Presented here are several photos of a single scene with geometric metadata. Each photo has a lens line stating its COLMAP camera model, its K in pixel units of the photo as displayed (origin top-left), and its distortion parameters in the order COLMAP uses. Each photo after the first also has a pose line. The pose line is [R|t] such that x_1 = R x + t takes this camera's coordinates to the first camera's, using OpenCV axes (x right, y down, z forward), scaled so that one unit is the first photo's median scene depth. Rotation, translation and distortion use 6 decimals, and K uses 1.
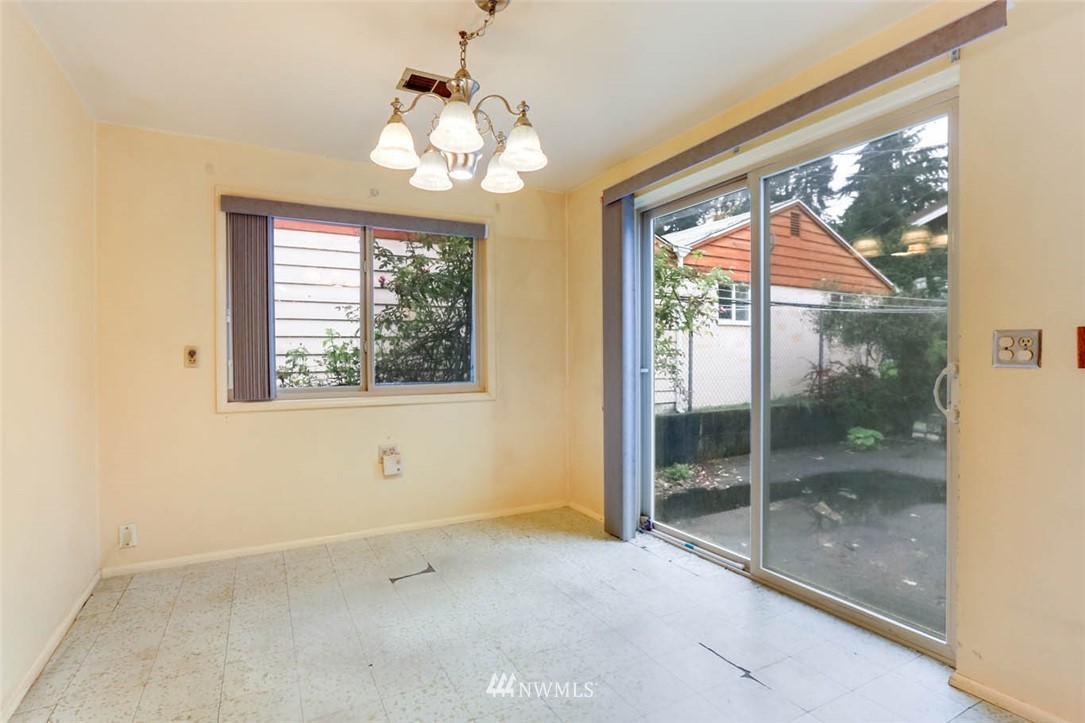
lens RADIAL K [[533.2, 0, 536.9], [0, 533.2, 355.9], [0, 0, 1]] dist [-0.023503, 0.001585]
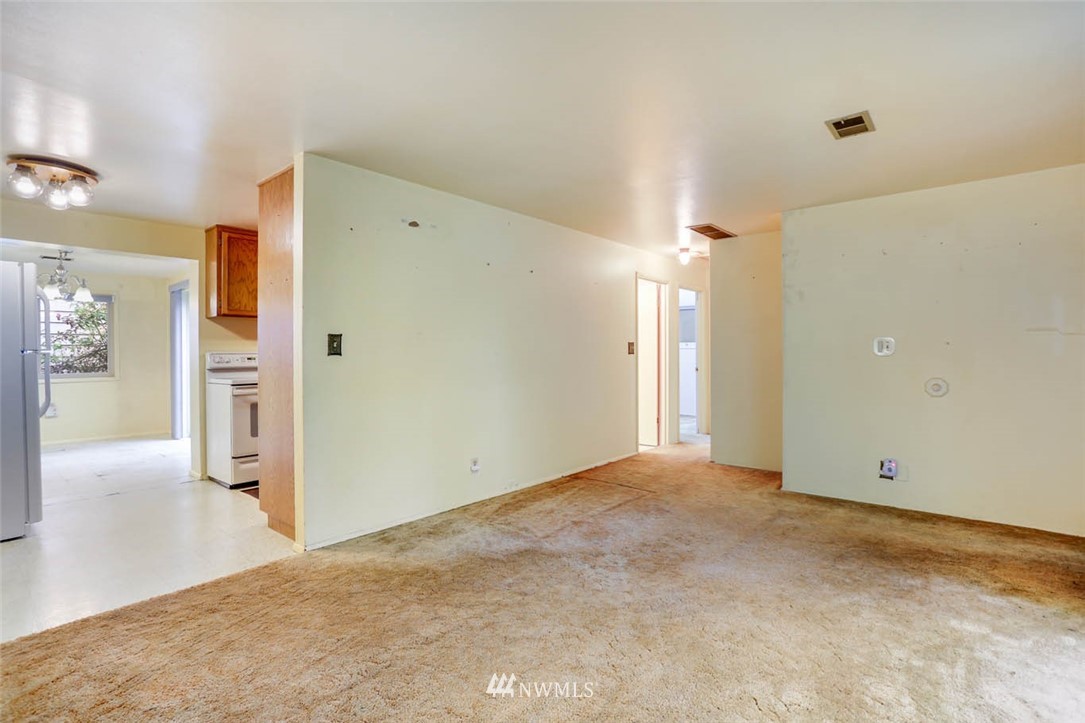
lens RADIAL K [[533.2, 0, 536.9], [0, 533.2, 355.9], [0, 0, 1]] dist [-0.023503, 0.001585]
pose [[0.936727, 0.000274, 0.350062, 0.707052], [-0.001774, 0.999991, 0.003966, -0.022433], [-0.350058, -0.004336, 0.936718, -1.431640]]
